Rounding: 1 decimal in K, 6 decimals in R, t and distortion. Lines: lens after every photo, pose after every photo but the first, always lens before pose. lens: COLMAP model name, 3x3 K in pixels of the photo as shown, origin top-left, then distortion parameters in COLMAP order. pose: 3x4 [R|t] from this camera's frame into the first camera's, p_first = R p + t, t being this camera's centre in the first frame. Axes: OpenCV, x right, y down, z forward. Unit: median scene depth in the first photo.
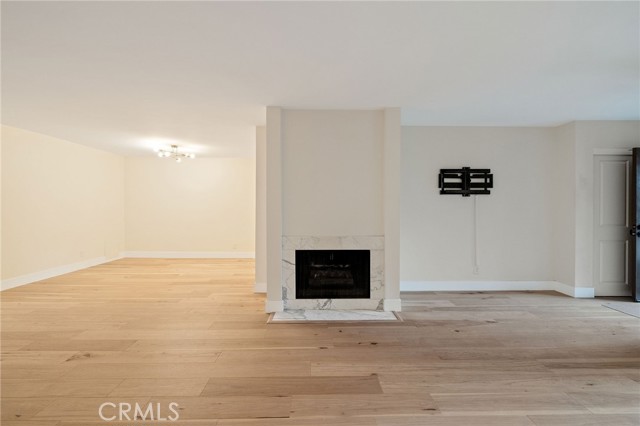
lens RADIAL K [[272.6, 0, 315.6], [0, 272.6, 206.7], [0, 0, 1]] dist [-0.001106, 0.000034]
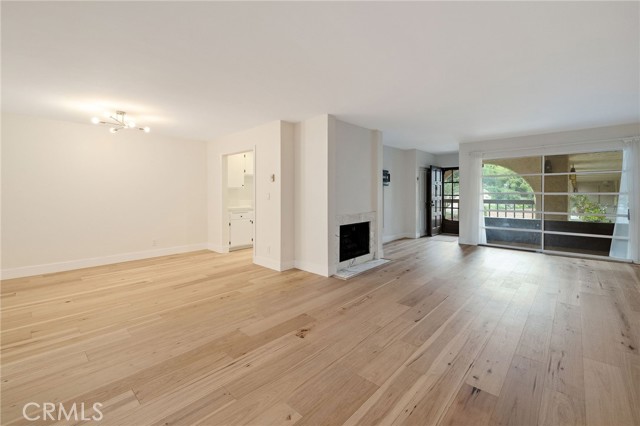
lens RADIAL K [[280.9, 0, 318.8], [0, 280.9, 191.7], [0, 0, 1]] dist [0.001458, 0.000262]
pose [[0.681256, 0.000796, 0.732045, -1.156062], [0.003463, 0.999985, -0.004310, -0.002272], [-0.732037, 0.005471, 0.681243, 0.135579]]
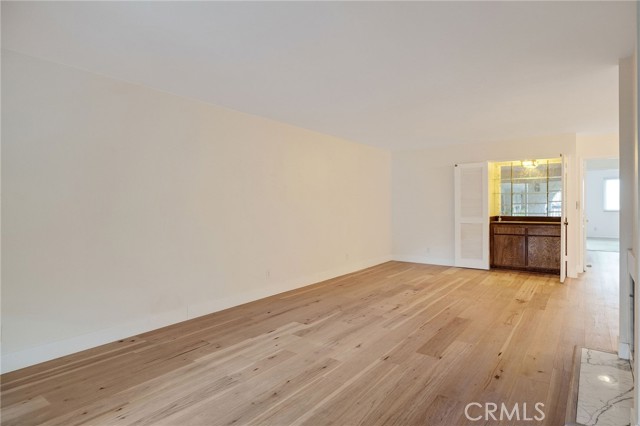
lens RADIAL K [[354.0, 0, 320.0], [0, 354.0, 213.0], [0, 0, 1]] dist [0.000599, 0.000089]
pose [[-0.604697, 0.018826, -0.796233, 1.029296], [0.004376, 0.999784, 0.020315, -0.002476], [0.796444, 0.008800, -0.604649, 0.923812]]
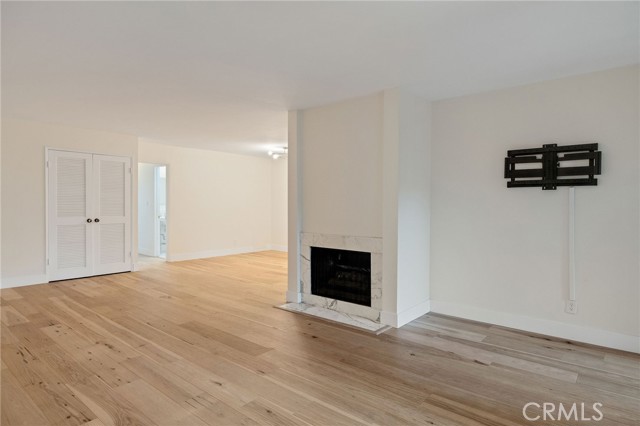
lens RADIAL K [[372.7, 0, 311.4], [0, 372.7, 209.6], [0, 0, 1]] dist [0.002397, 0.000445]
pose [[0.744505, 0.014559, -0.667458, 0.868739], [-0.006178, 0.999870, 0.014918, -0.000398], [0.667588, -0.006983, 0.744498, -0.040870]]
